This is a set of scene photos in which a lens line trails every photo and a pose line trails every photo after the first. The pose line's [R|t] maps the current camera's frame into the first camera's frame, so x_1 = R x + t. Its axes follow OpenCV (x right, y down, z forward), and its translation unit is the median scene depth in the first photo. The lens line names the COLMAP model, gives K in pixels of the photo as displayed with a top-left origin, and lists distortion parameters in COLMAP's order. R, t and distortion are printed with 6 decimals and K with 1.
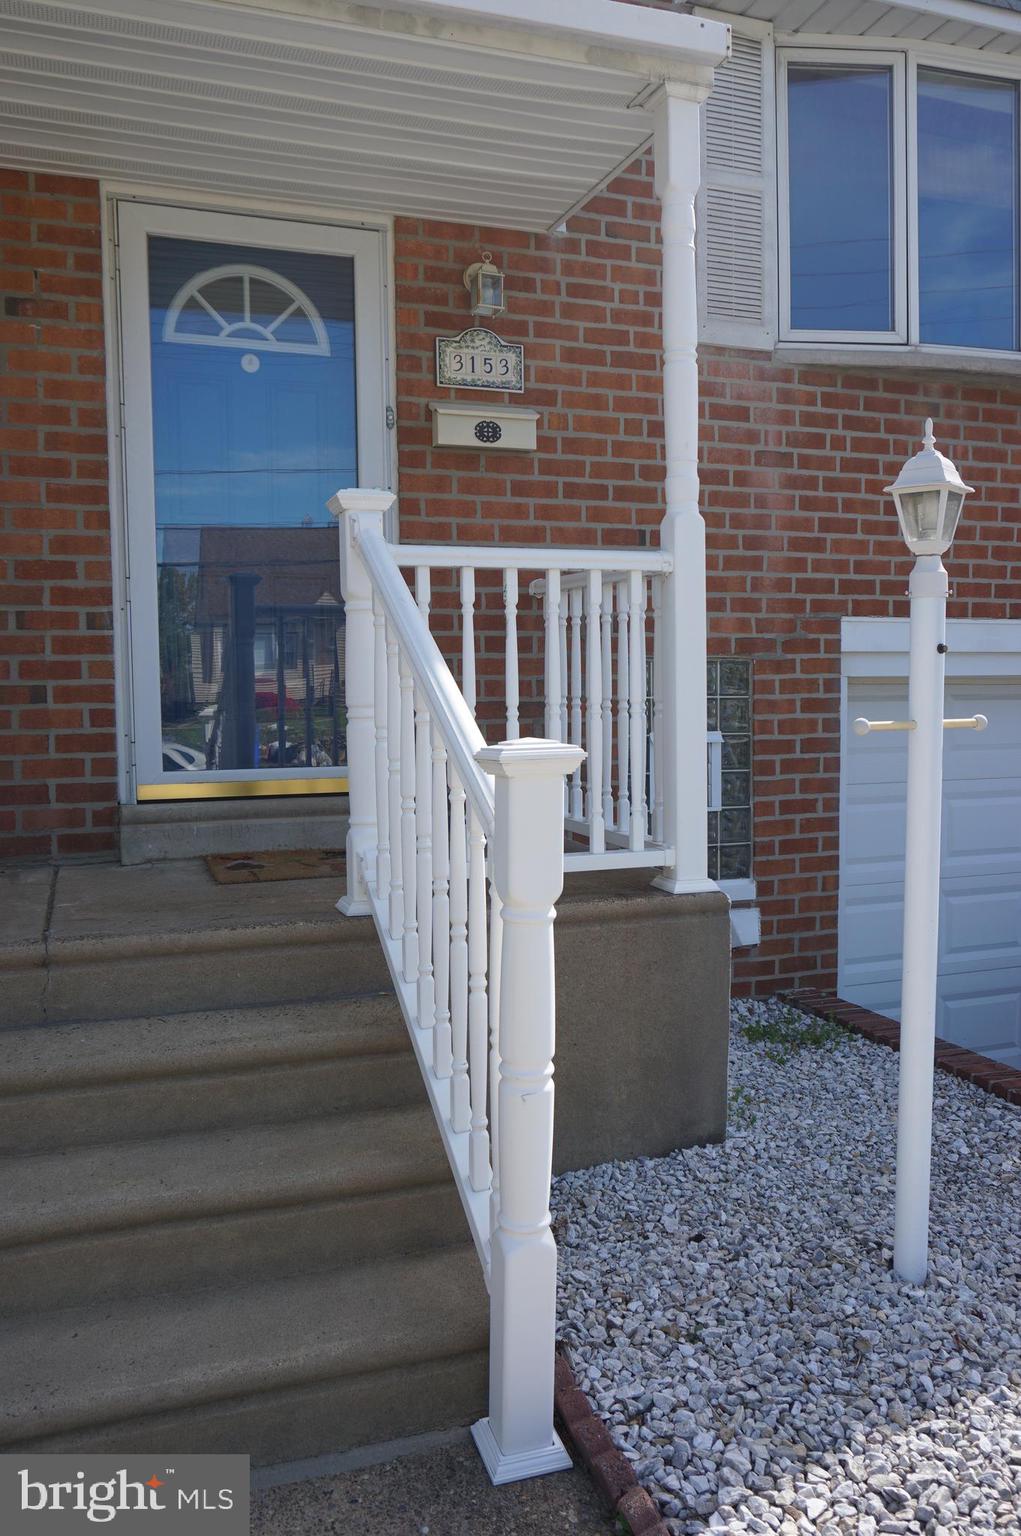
lens RADIAL K [[1204.0, 0, 496.6], [0, 1204.0, 774.6], [0, 0, 1]] dist [-0.051650, 0.029662]
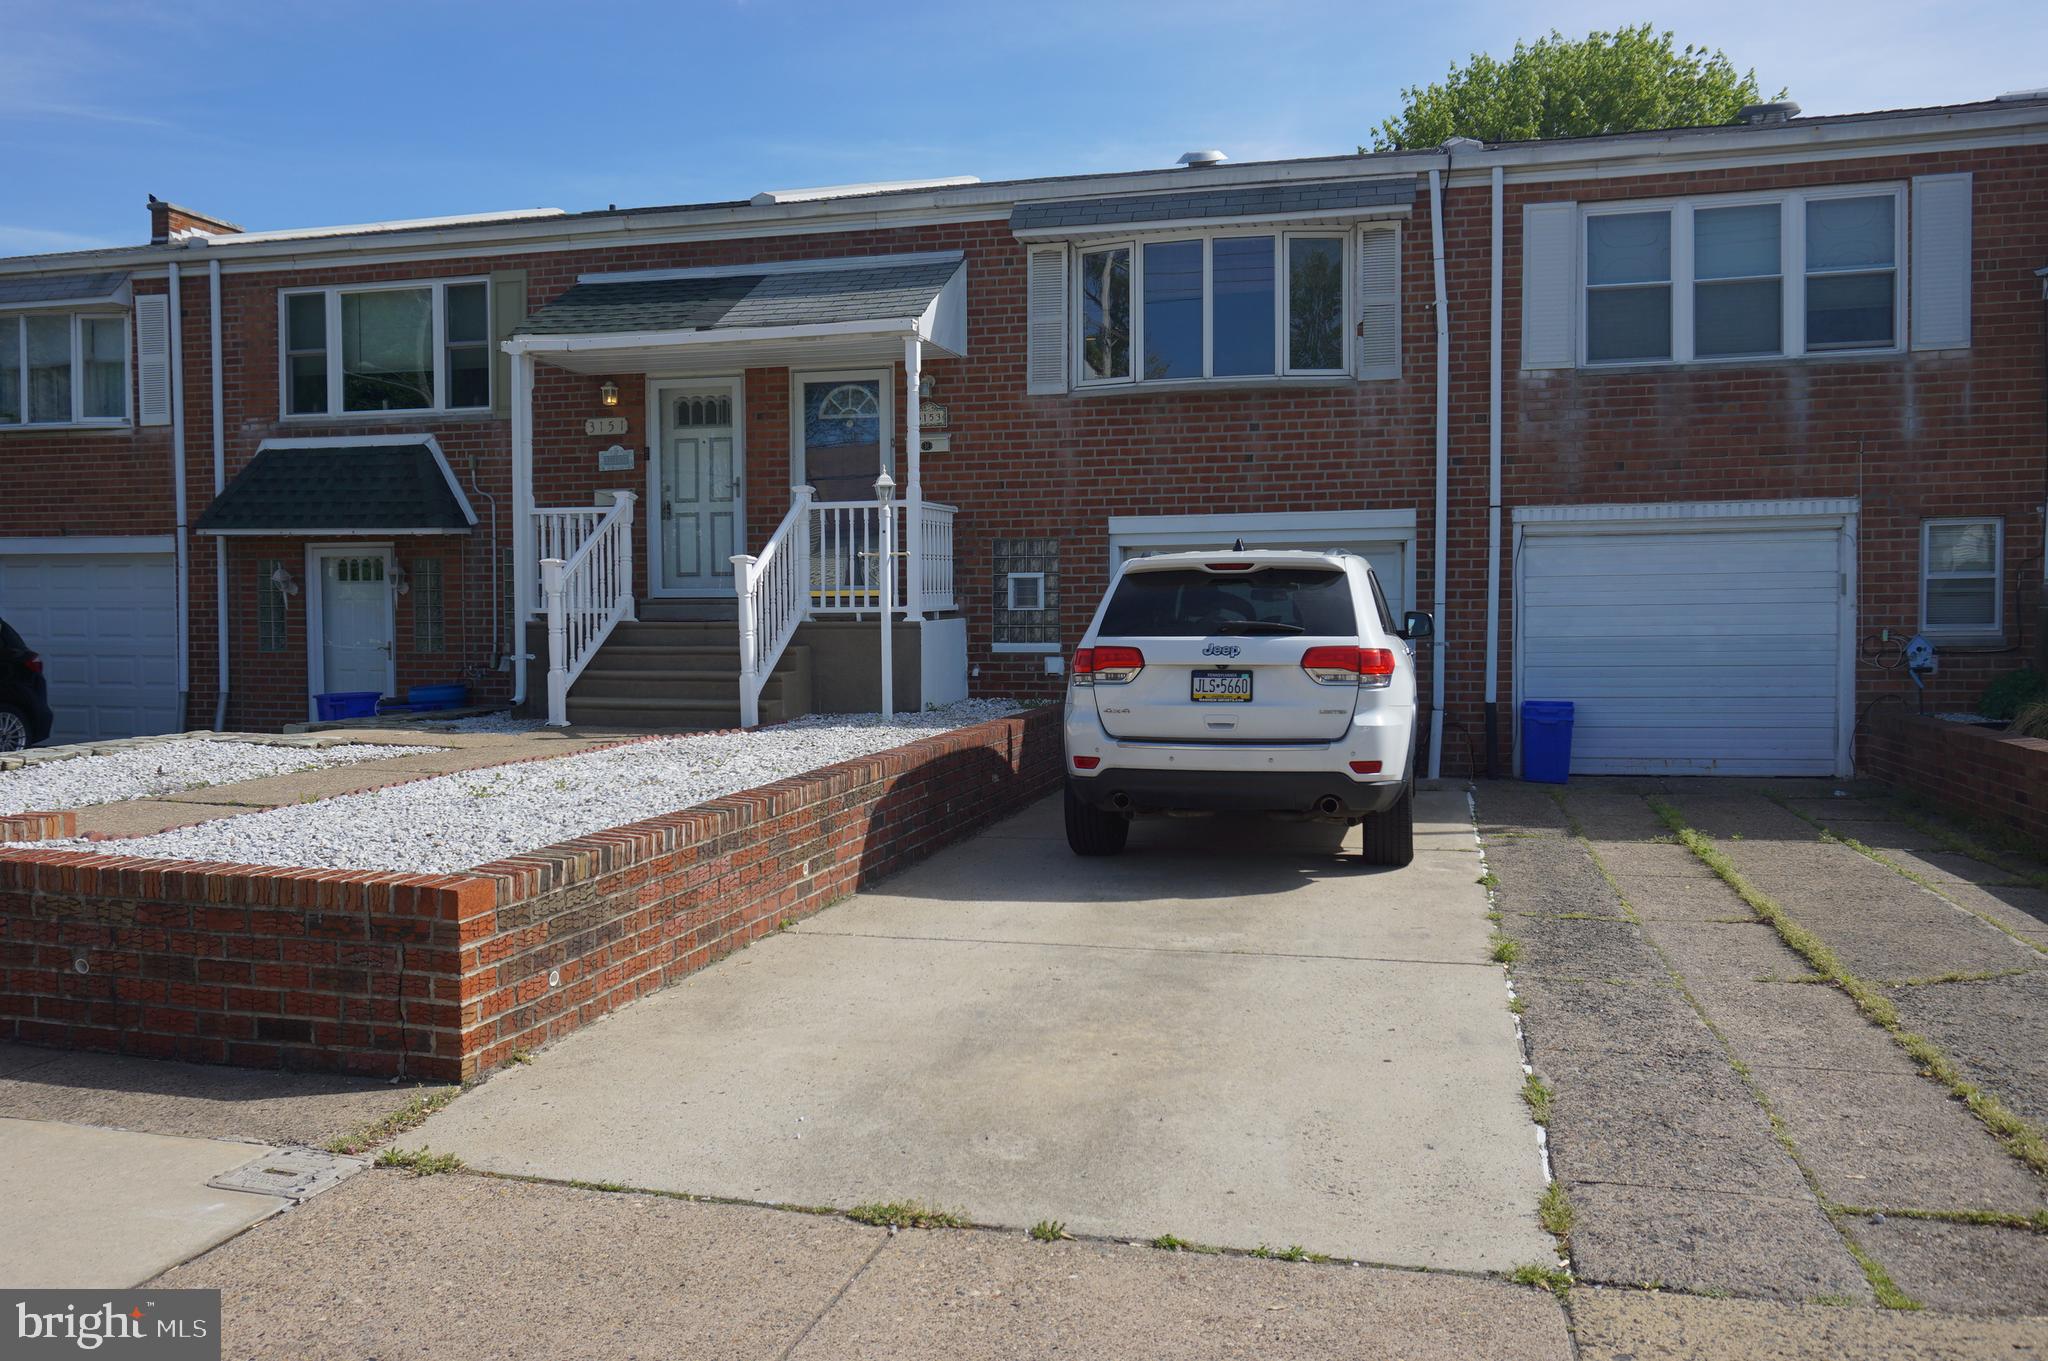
lens RADIAL K [[1605.3, 0, 1035.3], [0, 1605.3, 664.8], [0, 0, 1]] dist [-0.051650, 0.029662]
pose [[0.831121, 0.021989, -0.555657, 1.782456], [-0.041710, 0.998868, -0.022859, 0.195786], [0.554526, 0.042176, 0.831097, -1.386084]]
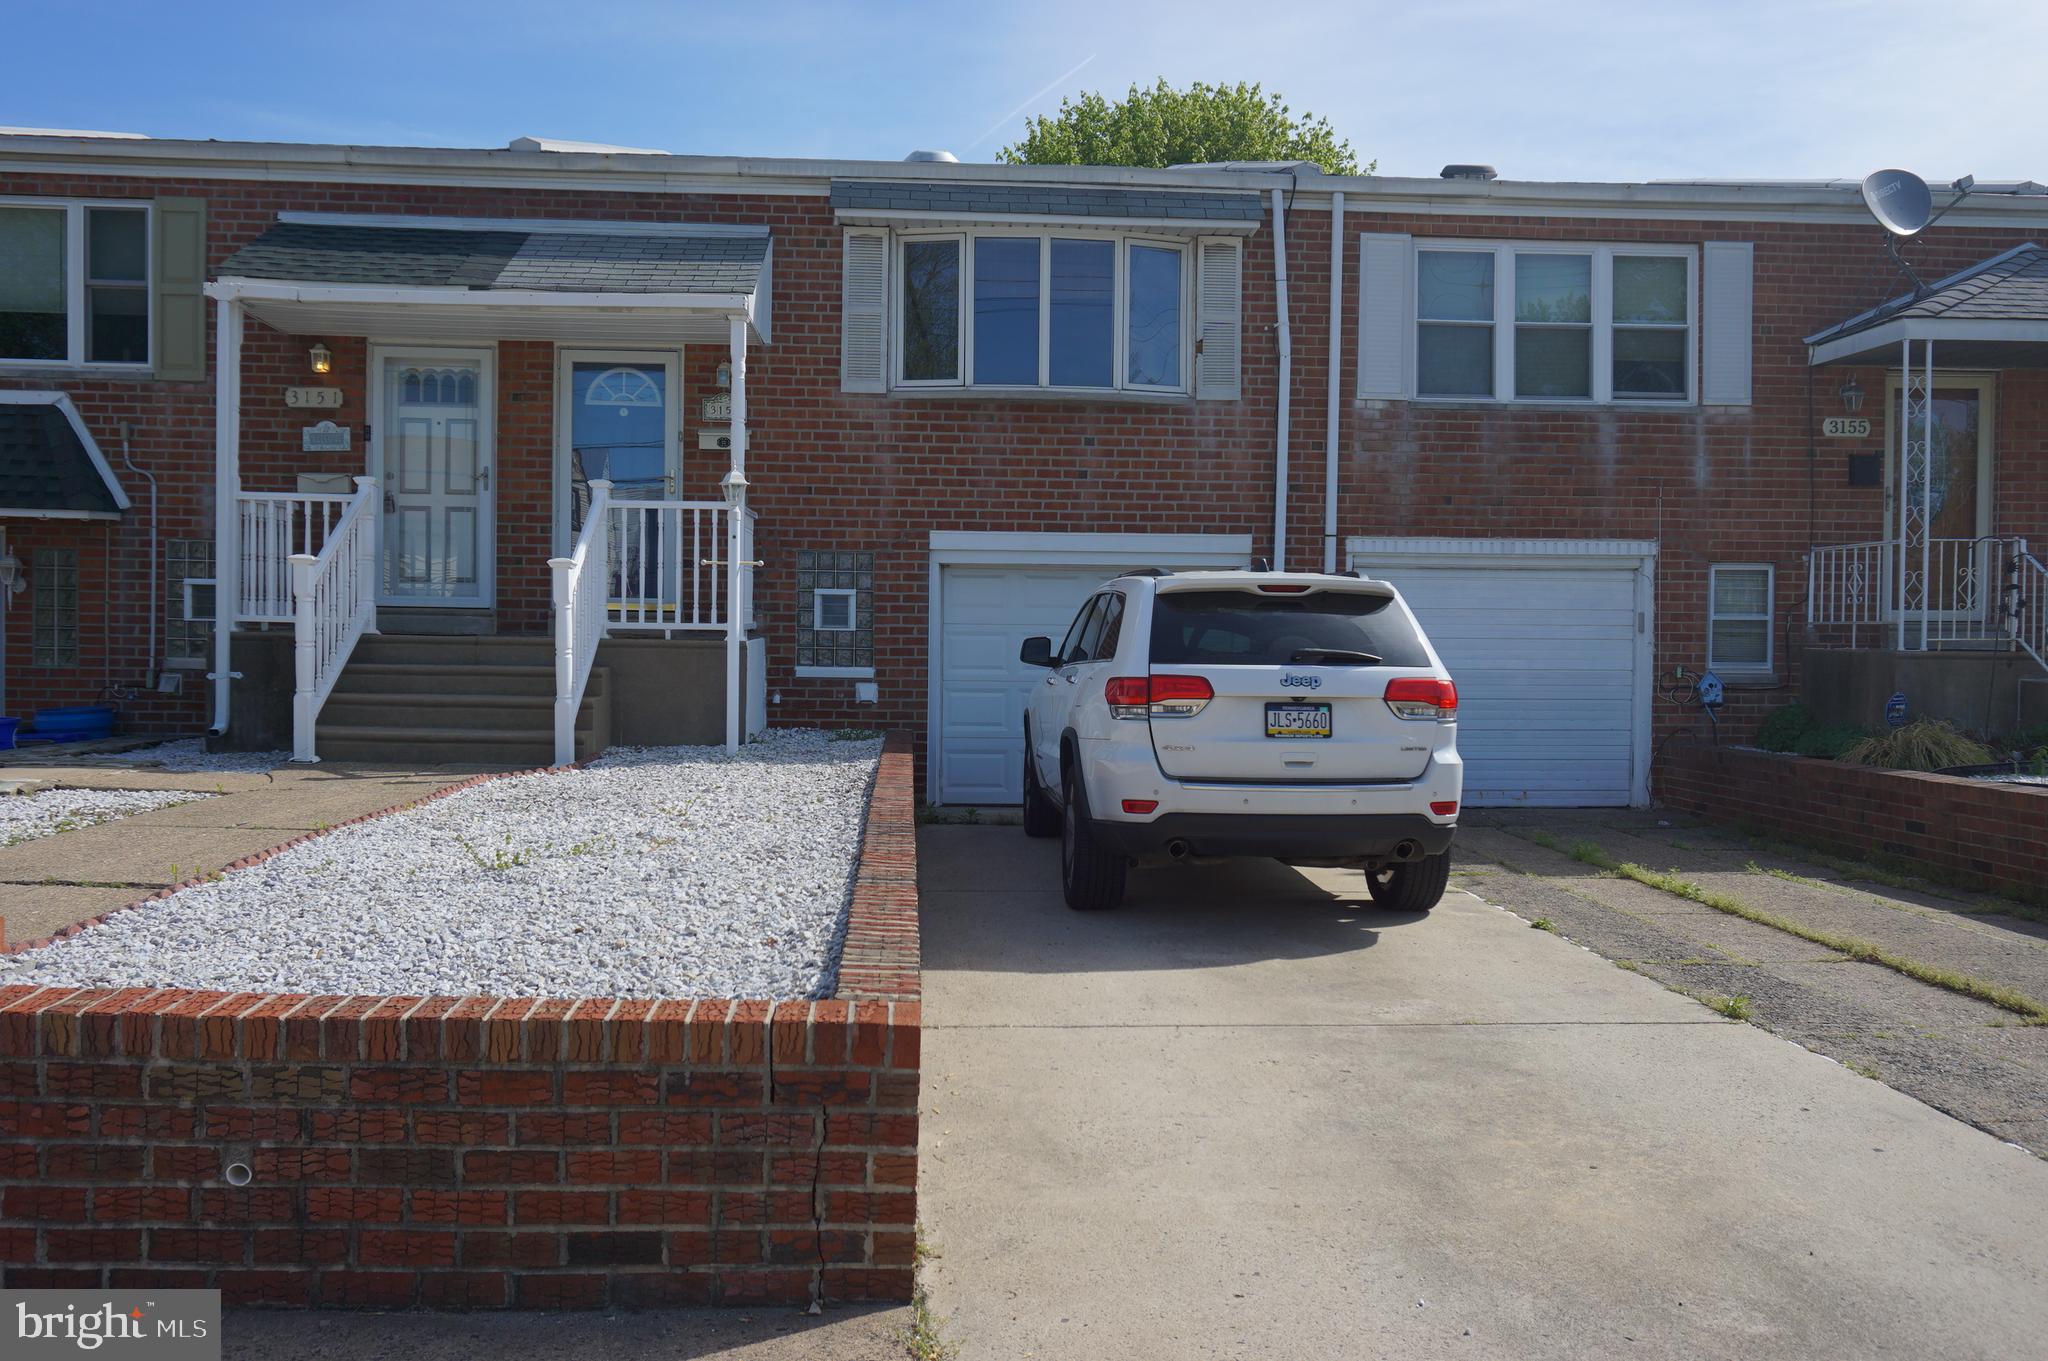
lens RADIAL K [[1605.3, 0, 1042.0], [0, 1605.3, 679.1], [0, 0, 1]] dist [-0.051650, 0.029662]
pose [[0.963048, 0.029734, -0.267684, 1.183329], [-0.042536, 0.998205, -0.042152, 0.206506], [0.265951, 0.051980, 0.962584, -1.409174]]
